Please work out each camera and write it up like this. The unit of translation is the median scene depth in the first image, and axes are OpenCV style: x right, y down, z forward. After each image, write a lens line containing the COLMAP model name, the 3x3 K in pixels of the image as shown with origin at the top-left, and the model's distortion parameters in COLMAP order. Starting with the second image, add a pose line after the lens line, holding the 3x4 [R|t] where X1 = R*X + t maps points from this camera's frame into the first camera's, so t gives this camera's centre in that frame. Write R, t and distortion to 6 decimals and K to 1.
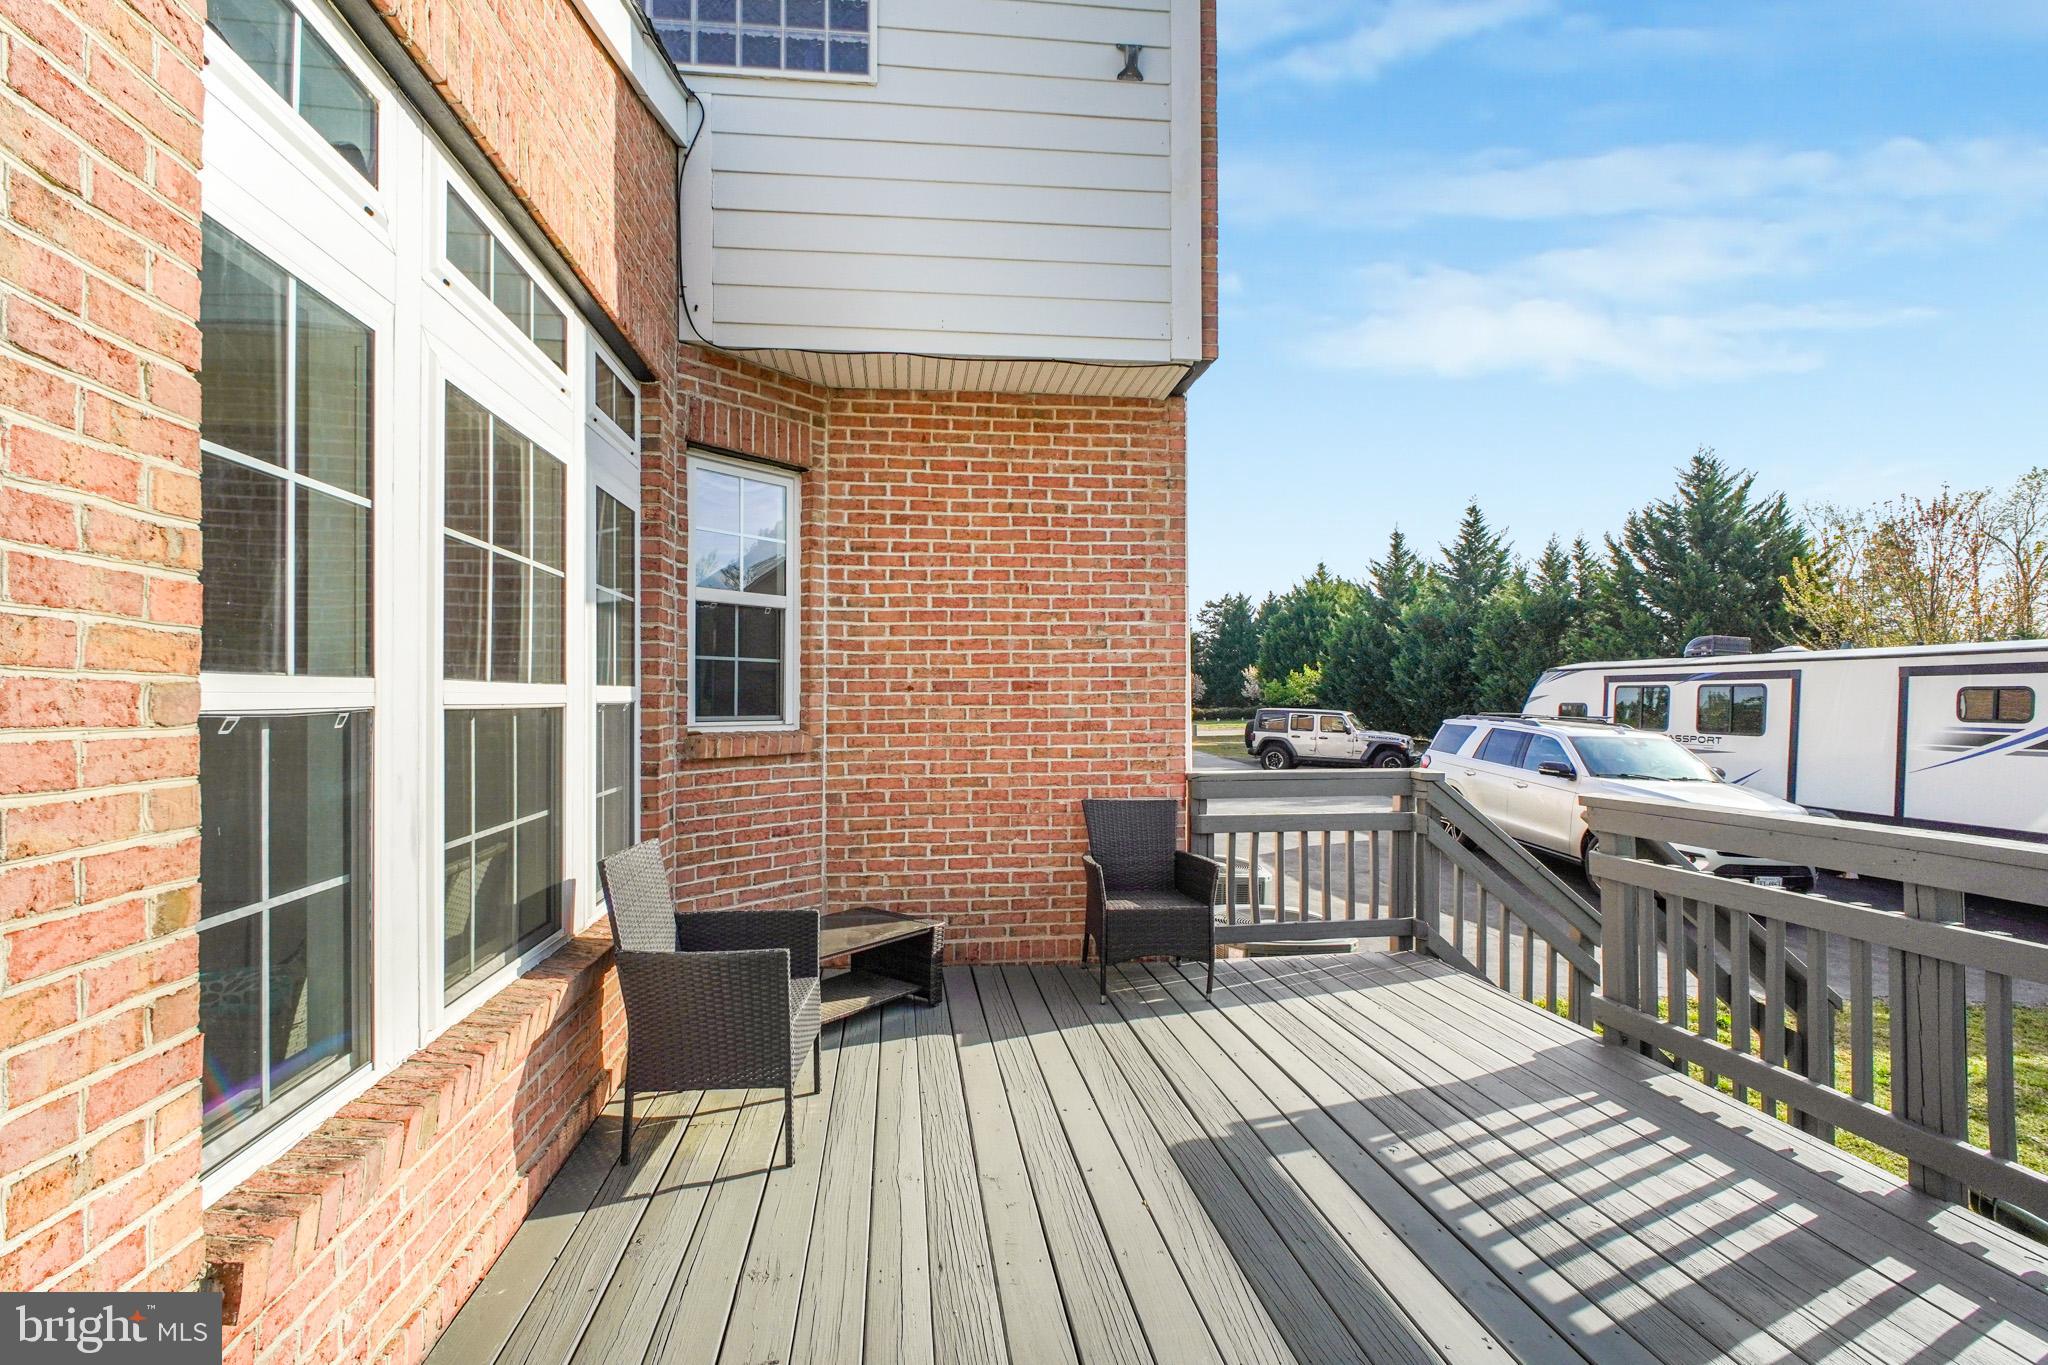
lens RADIAL K [[946.9, 0, 1004.2], [0, 946.9, 685.8], [0, 0, 1]] dist [0.002228, -0.006069]
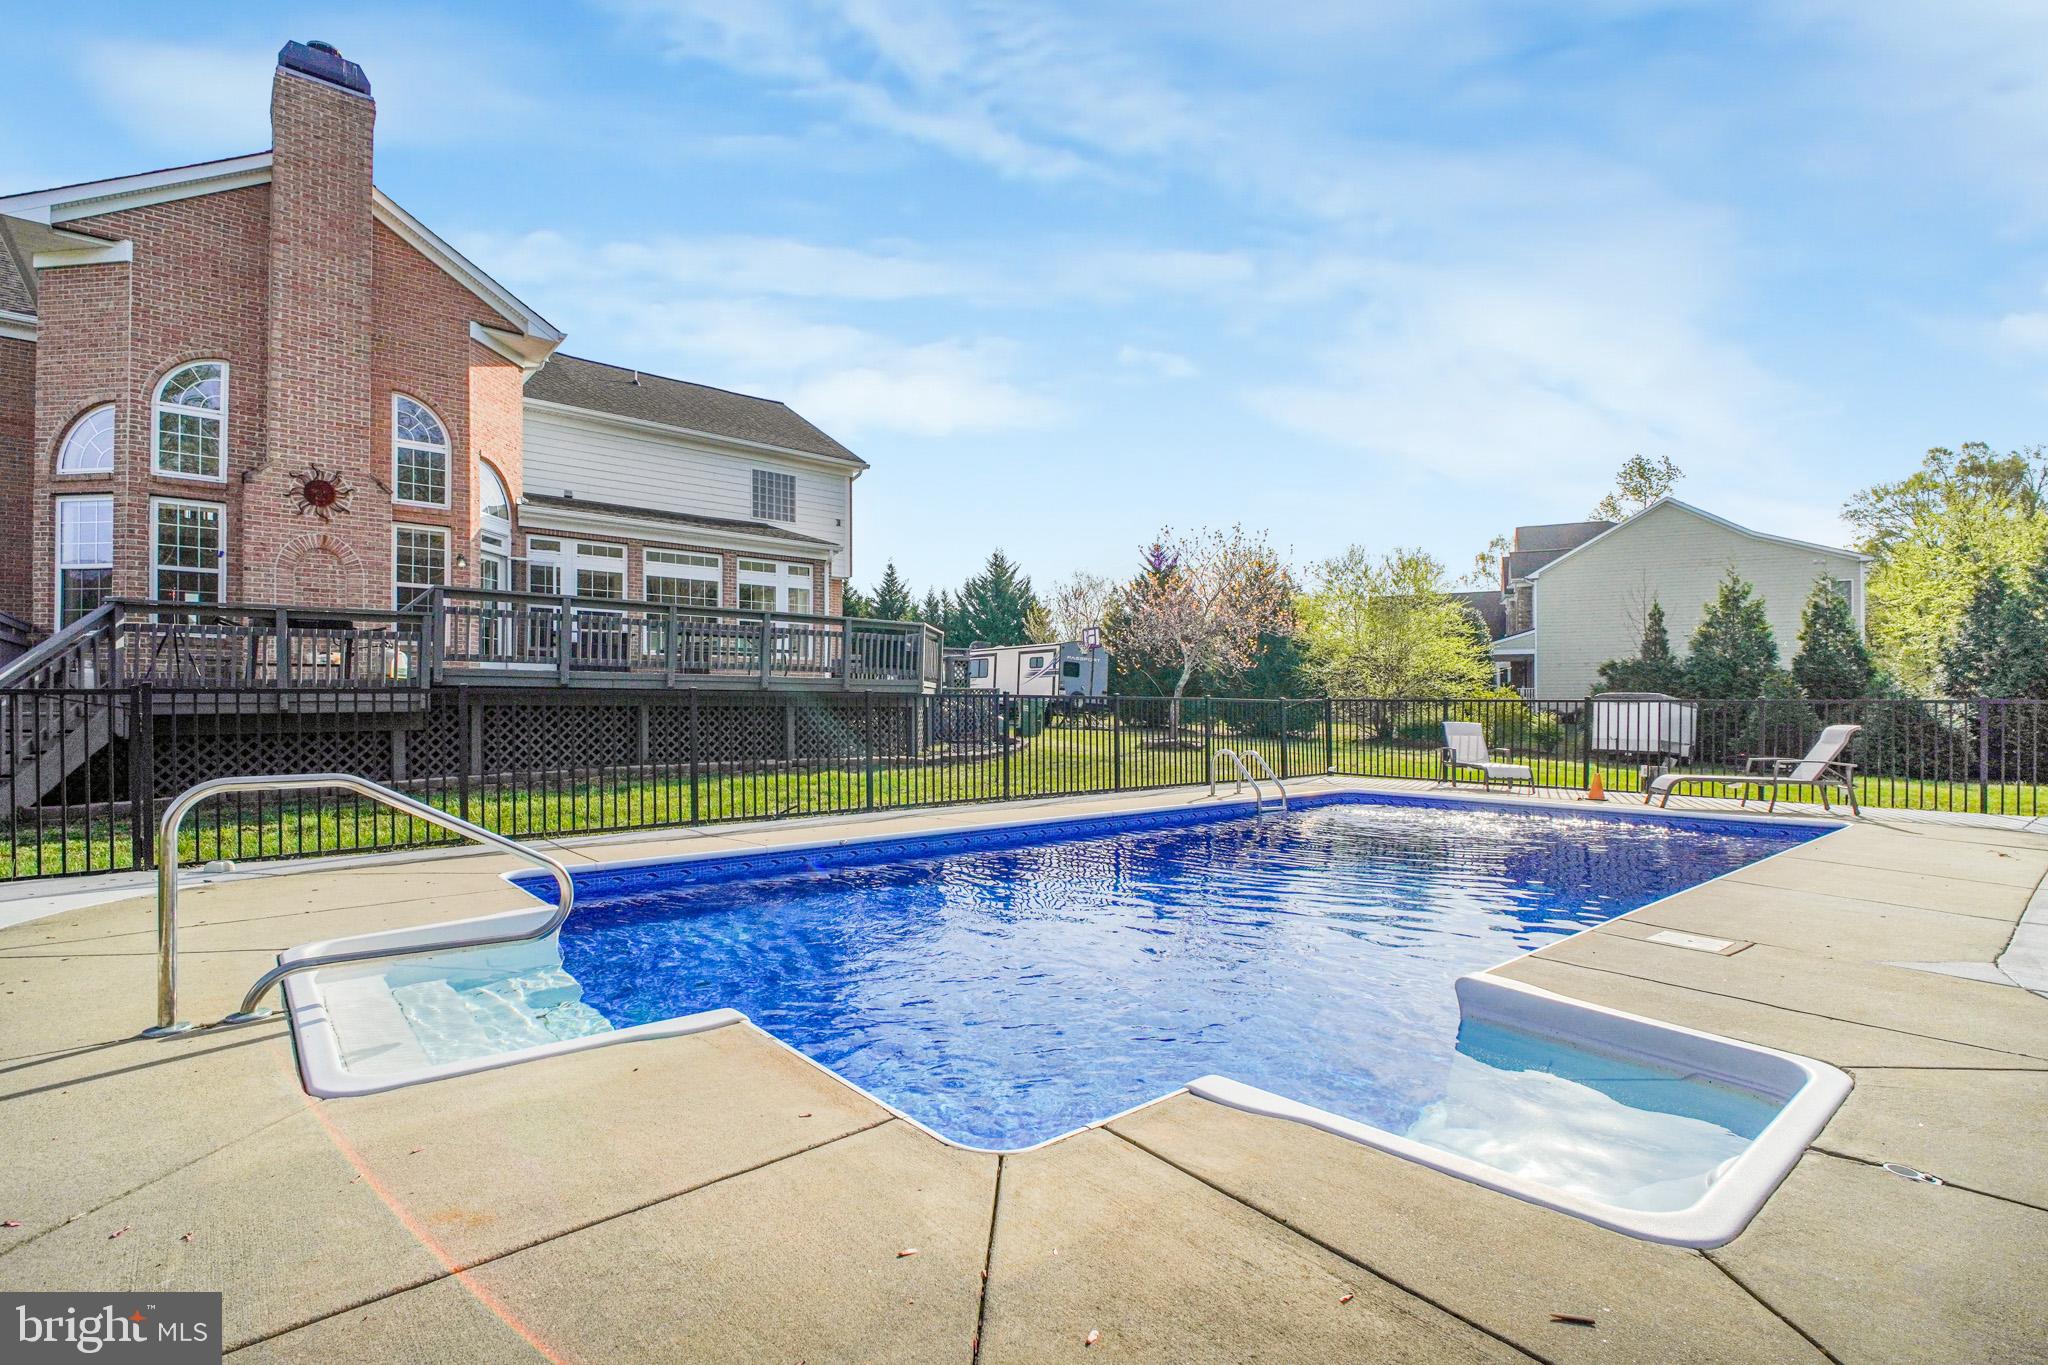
lens RADIAL K [[934.9, 0, 997.7], [0, 934.9, 705.1], [0, 0, 1]] dist [0.011283, -0.014594]
pose [[0.837706, 0.005249, 0.546096, -0.264755], [-0.011068, 0.999912, 0.007368, 0.046386], [-0.546010, -0.012216, 0.837690, -0.526045]]
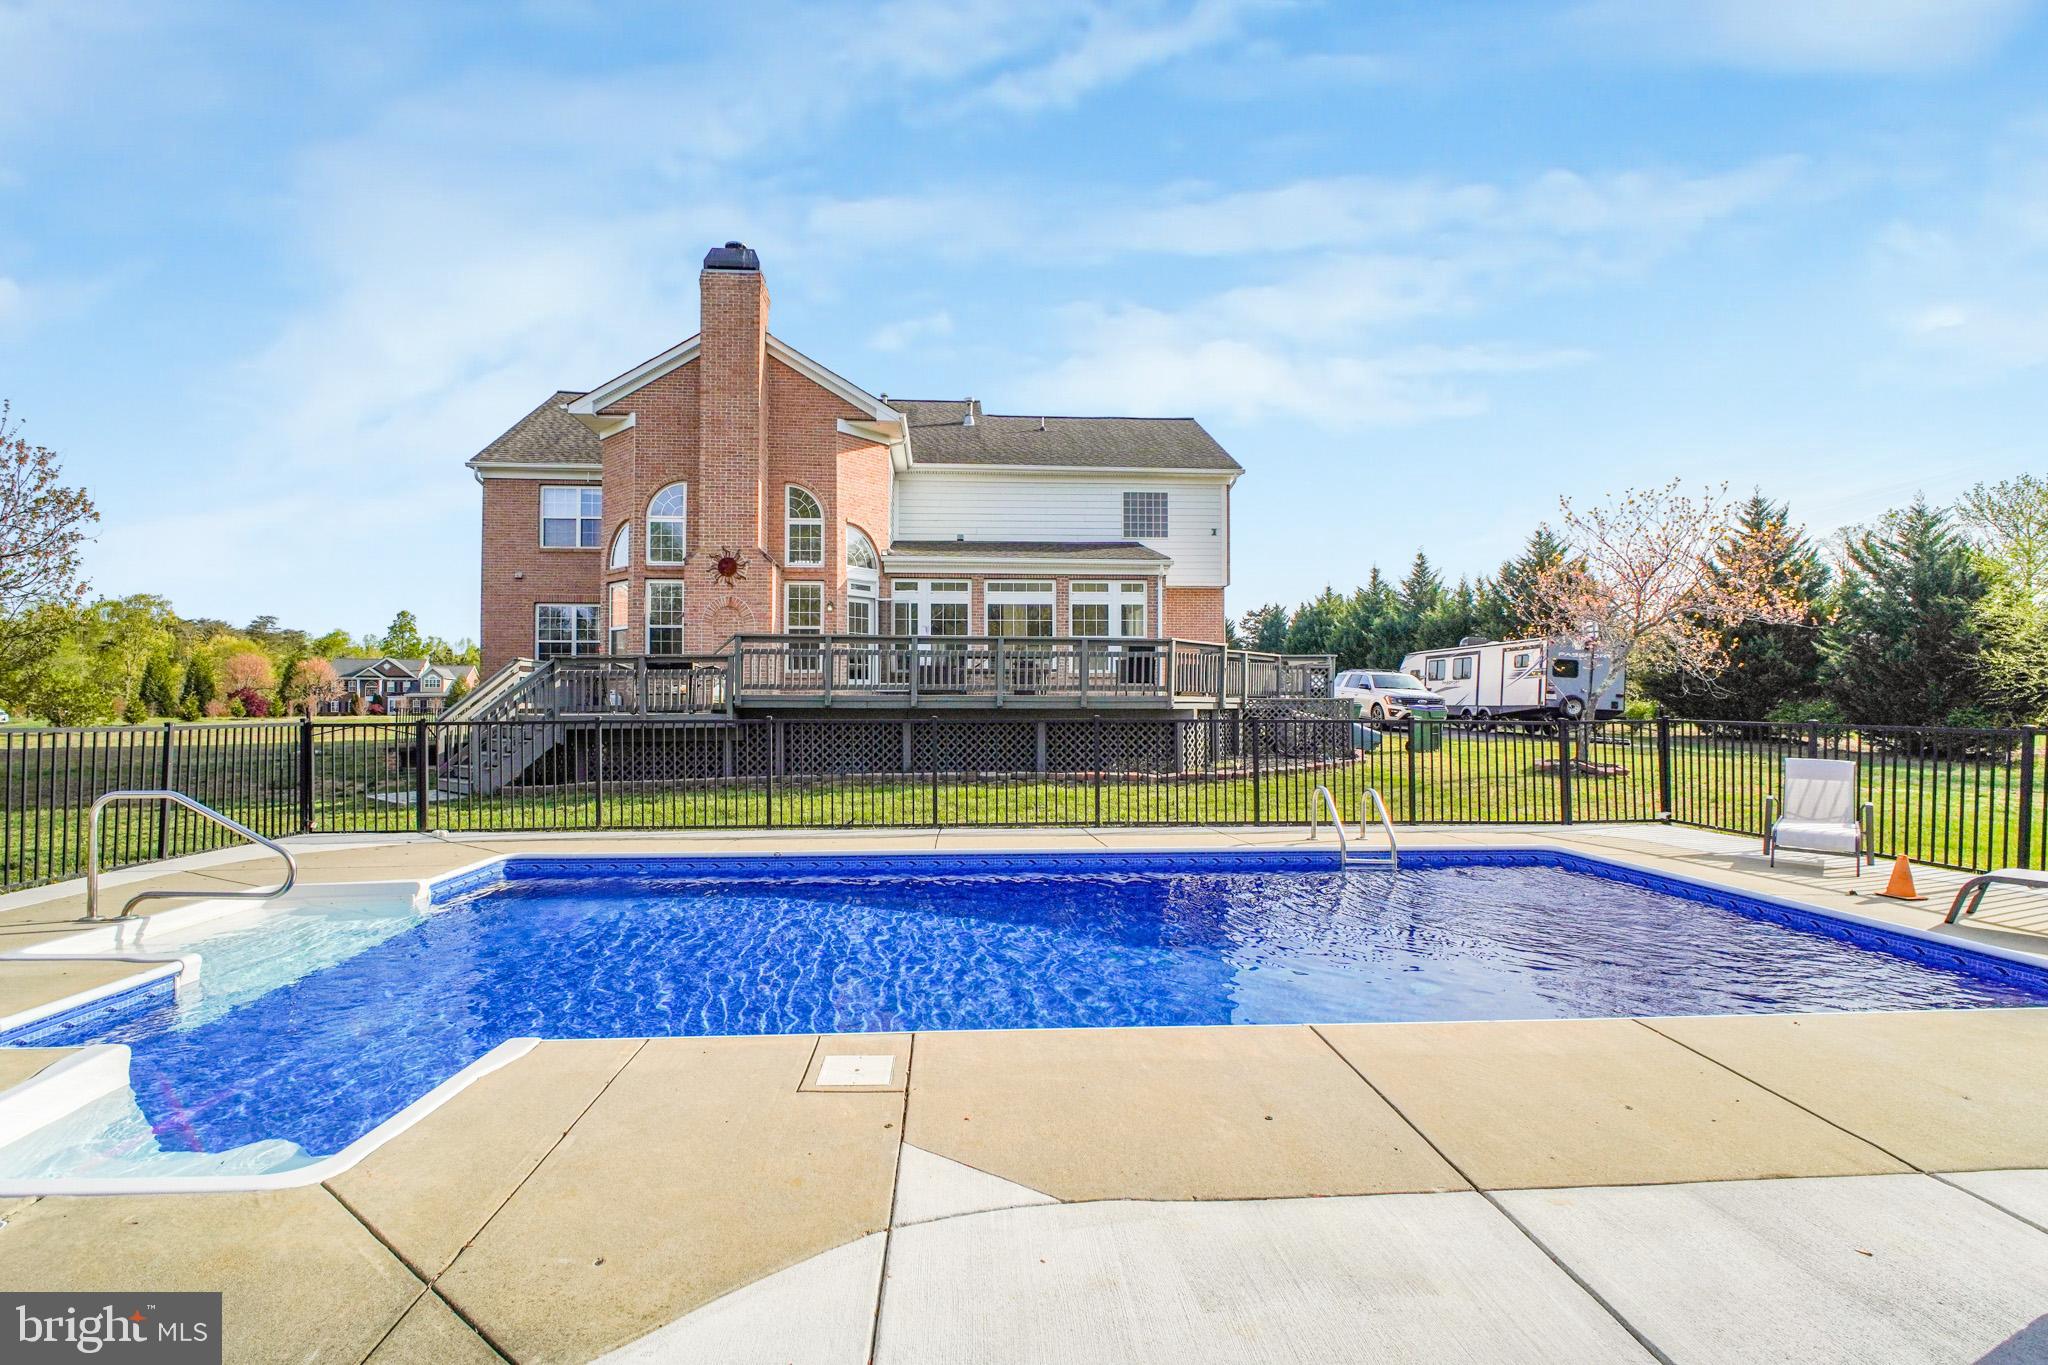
lens RADIAL K [[927.7, 0, 1010.8], [0, 927.7, 689.7], [0, 0, 1]] dist [0.002988, -0.004951]
pose [[0.999082, 0.003096, -0.042725, -0.104998], [-0.003144, 0.999995, -0.001036, 0.035668], [0.042721, 0.001169, 0.999086, -0.574188]]
